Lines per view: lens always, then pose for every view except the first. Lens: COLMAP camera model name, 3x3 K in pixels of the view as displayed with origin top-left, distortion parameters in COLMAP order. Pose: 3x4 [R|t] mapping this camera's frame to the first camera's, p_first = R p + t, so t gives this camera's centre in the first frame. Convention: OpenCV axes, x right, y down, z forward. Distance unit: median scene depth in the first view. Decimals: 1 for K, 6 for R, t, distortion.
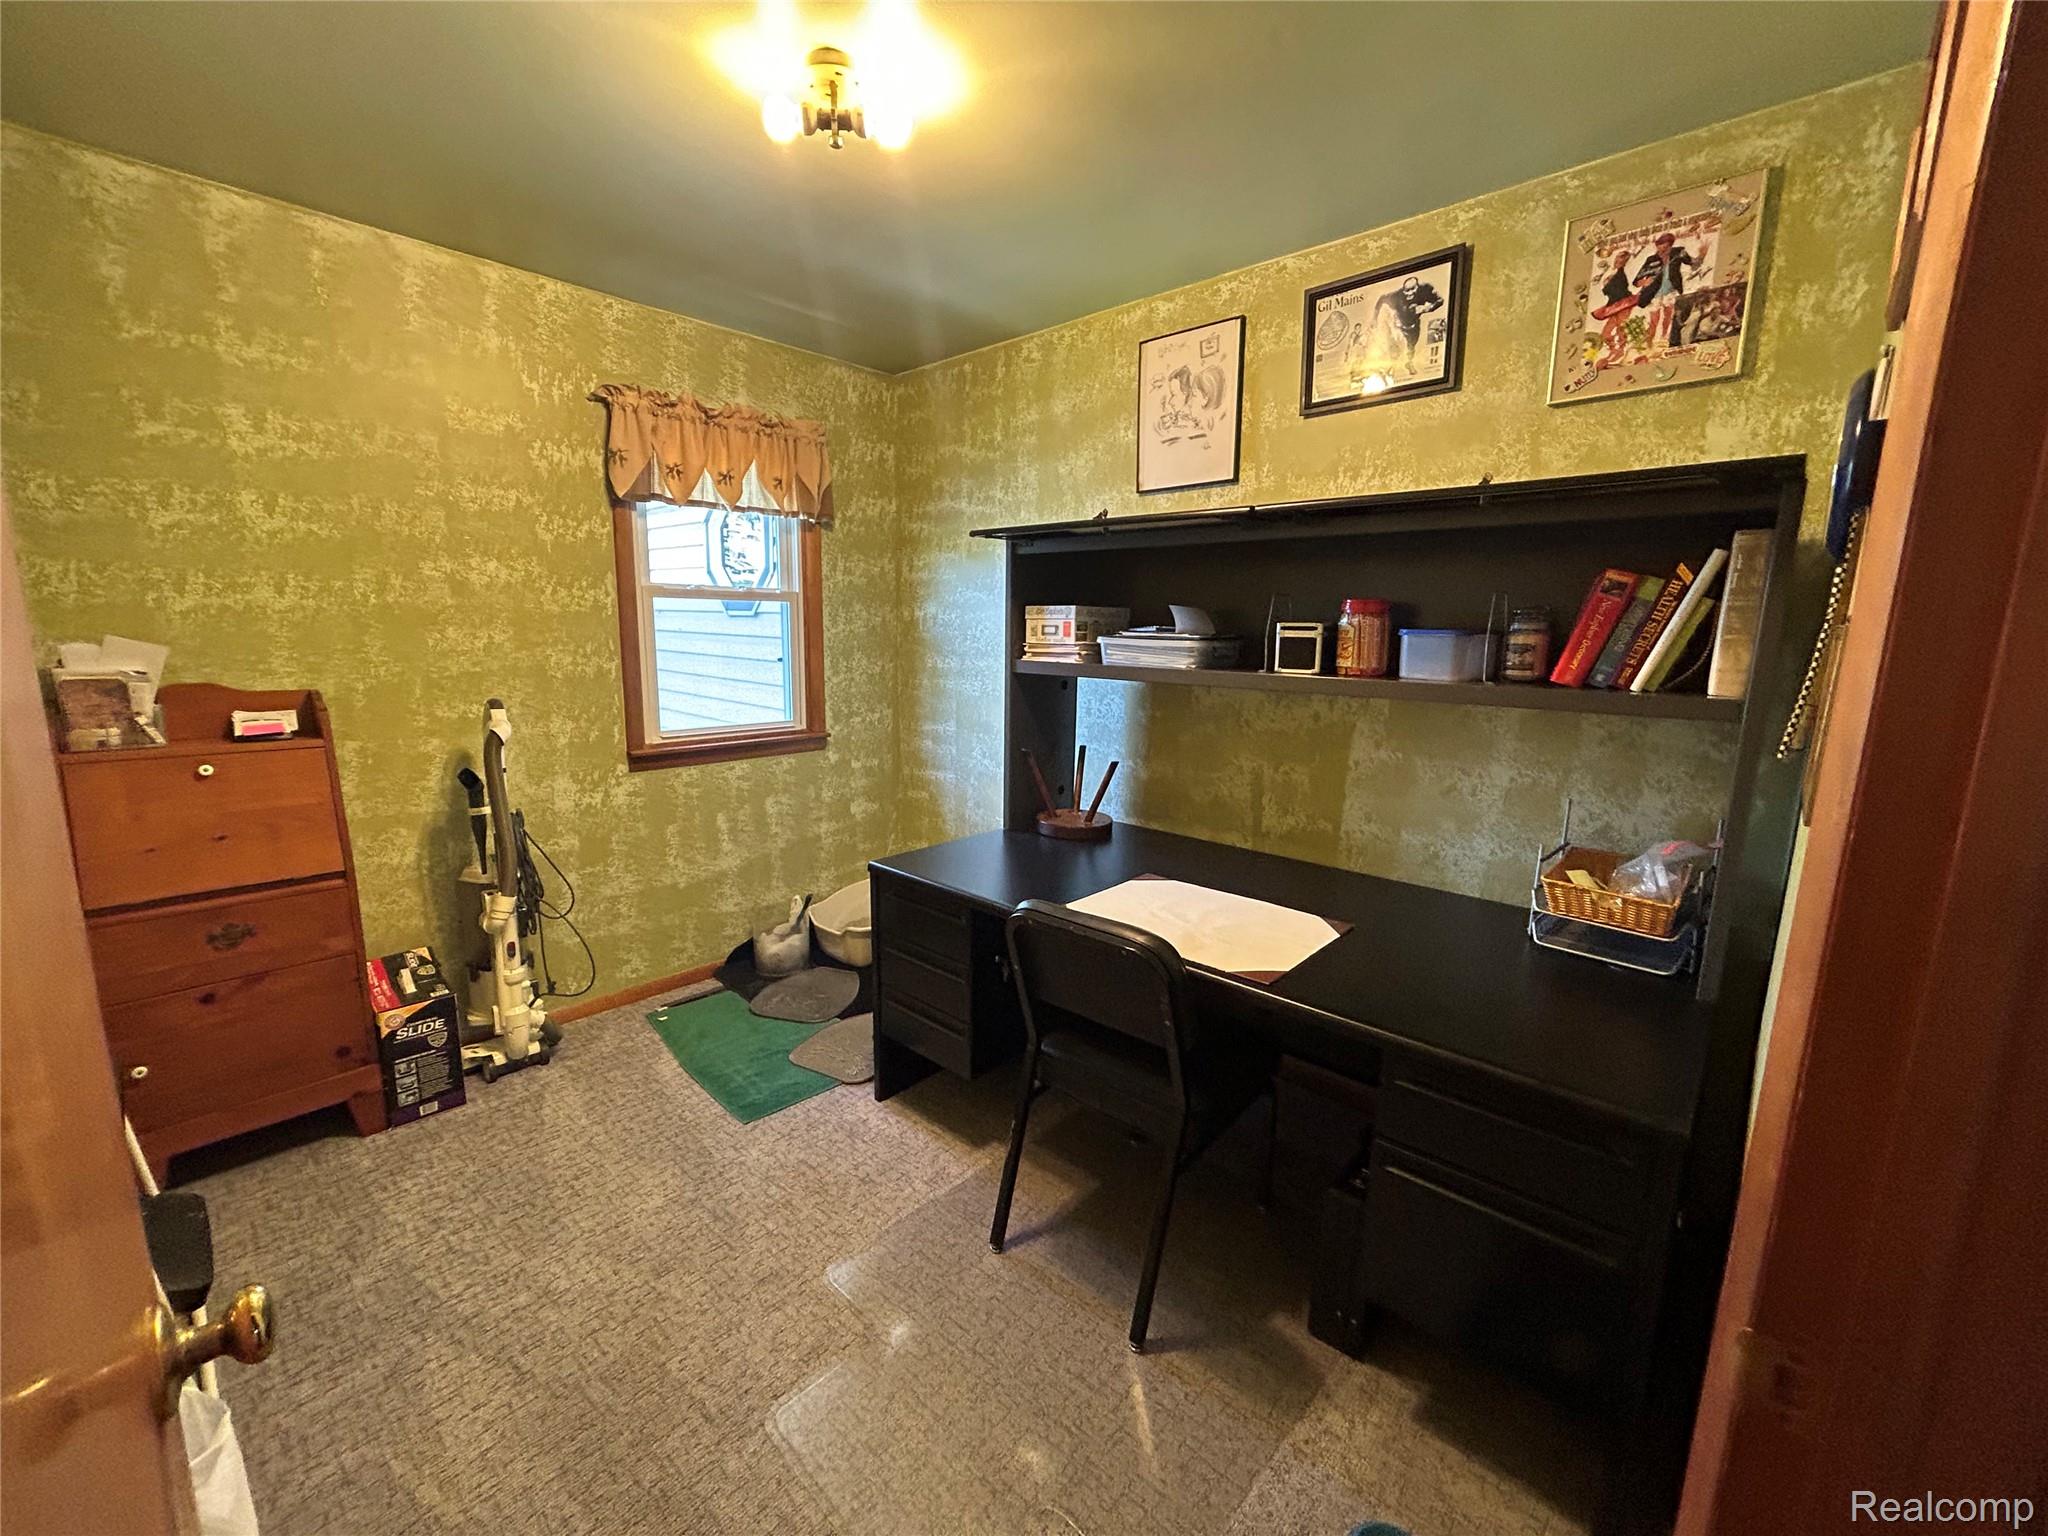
lens RADIAL K [[829.2, 0, 1017.0], [0, 829.2, 772.0], [0, 0, 1]] dist [0.000114, 0.000549]
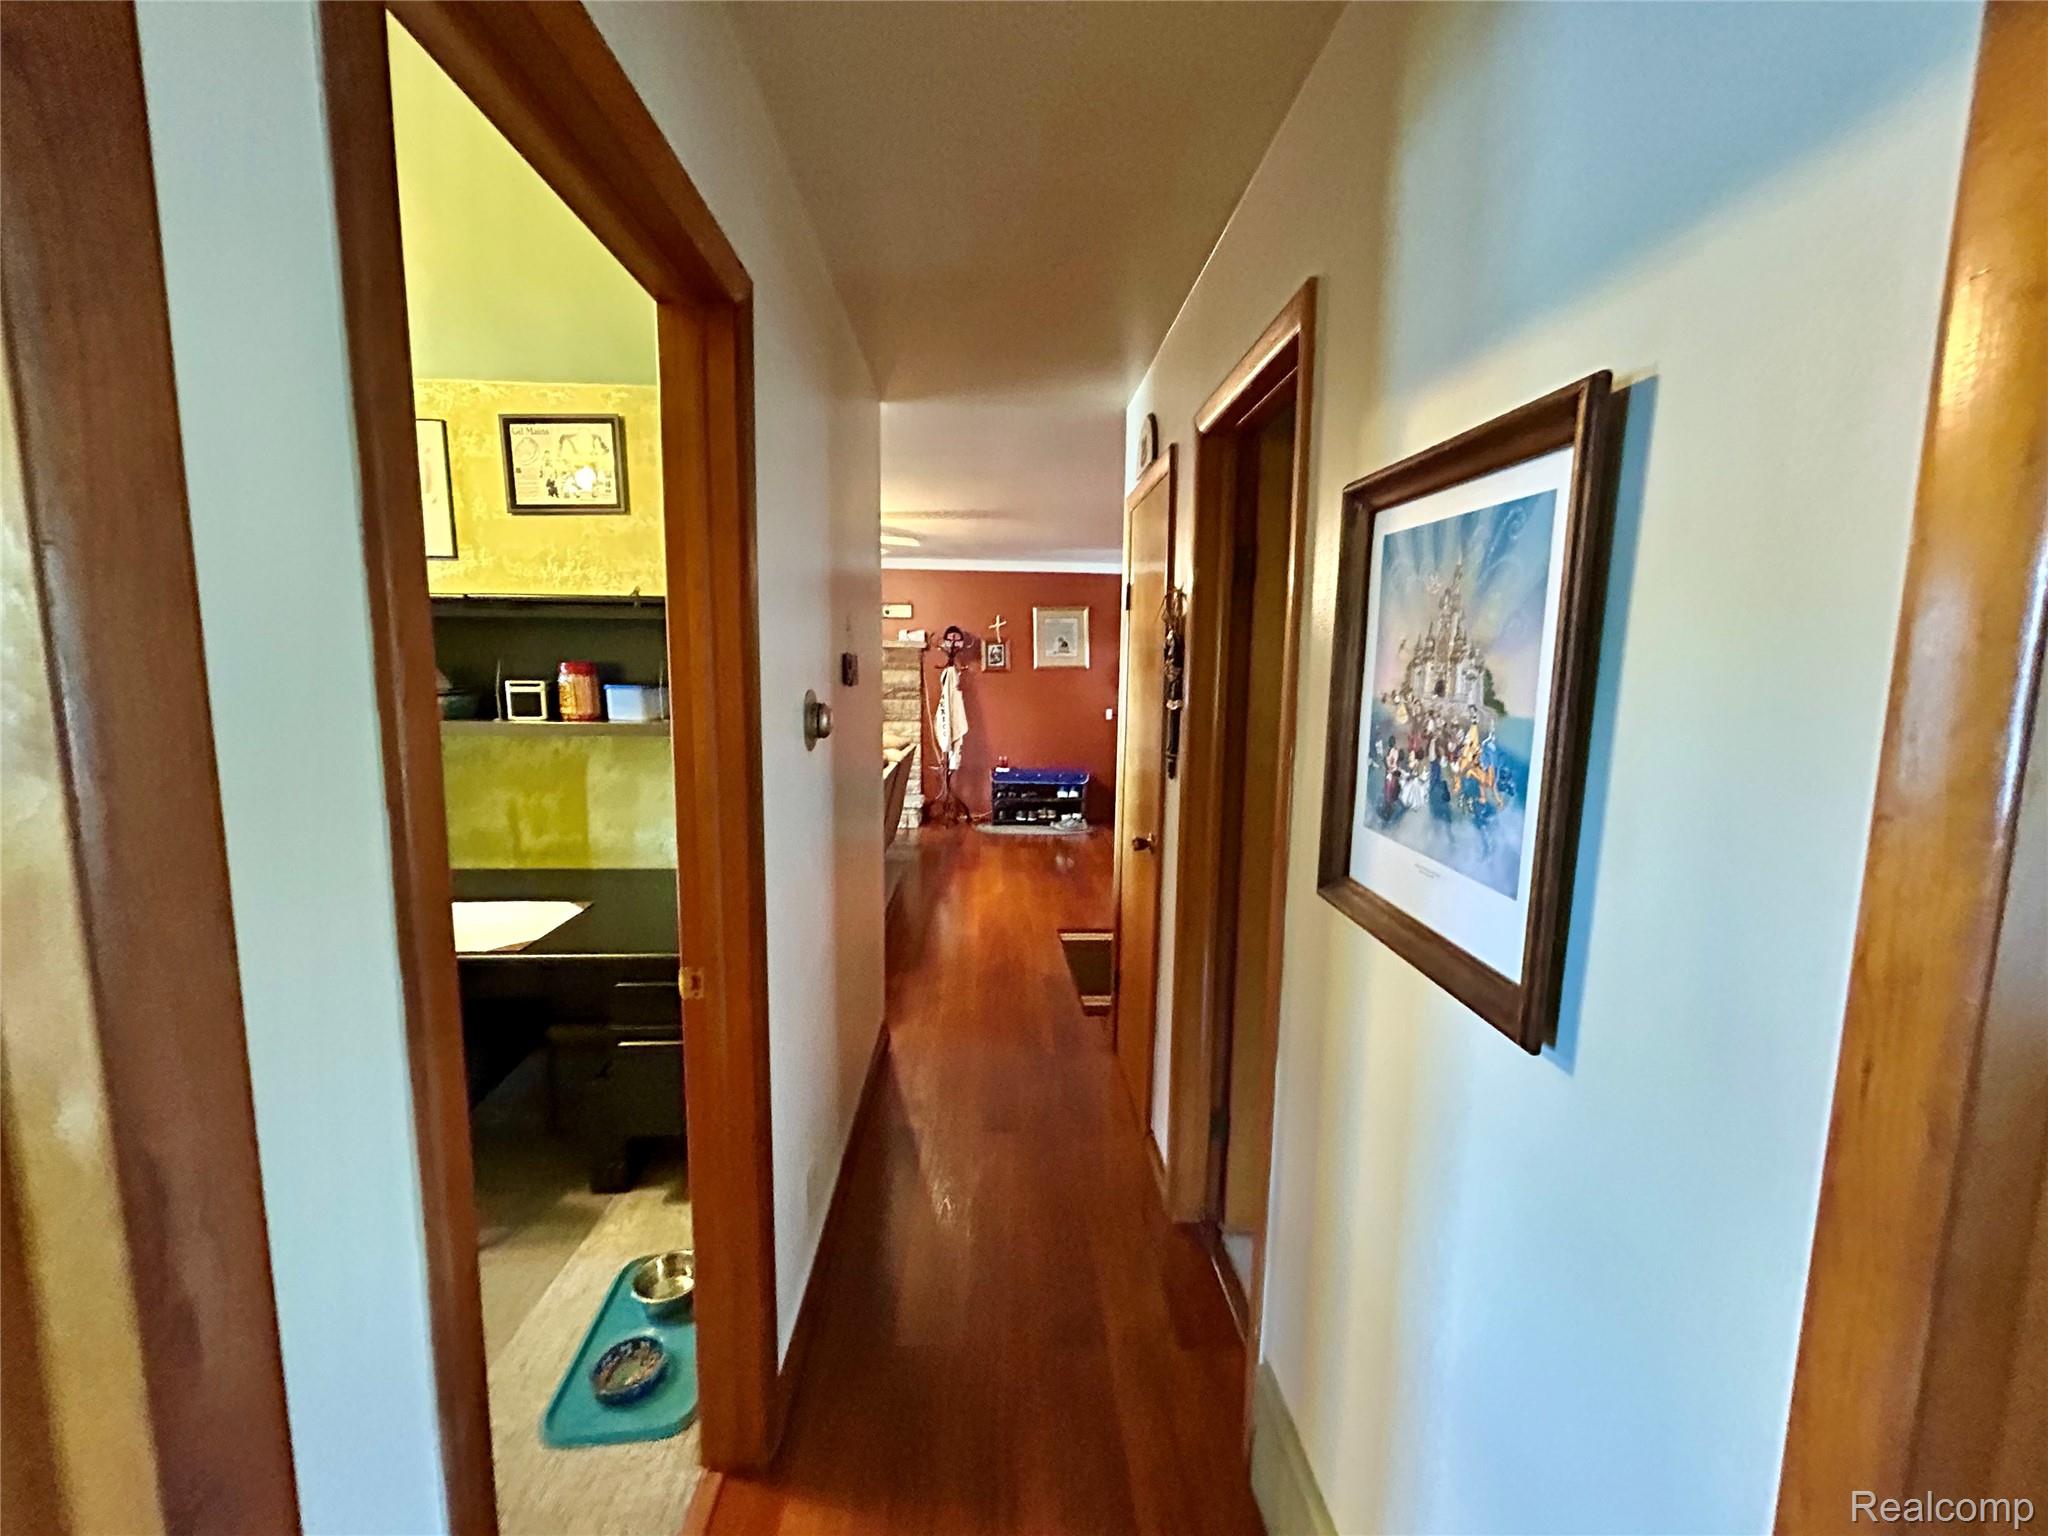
lens RADIAL K [[829.2, 0, 1017.0], [0, 829.2, 772.0], [0, 0, 1]] dist [0.000114, 0.000549]
pose [[0.696443, -0.098775, 0.710782, -0.050339], [0.123494, 0.992202, 0.016880, 0.029661], [-0.706906, 0.076021, 0.703210, -0.395876]]
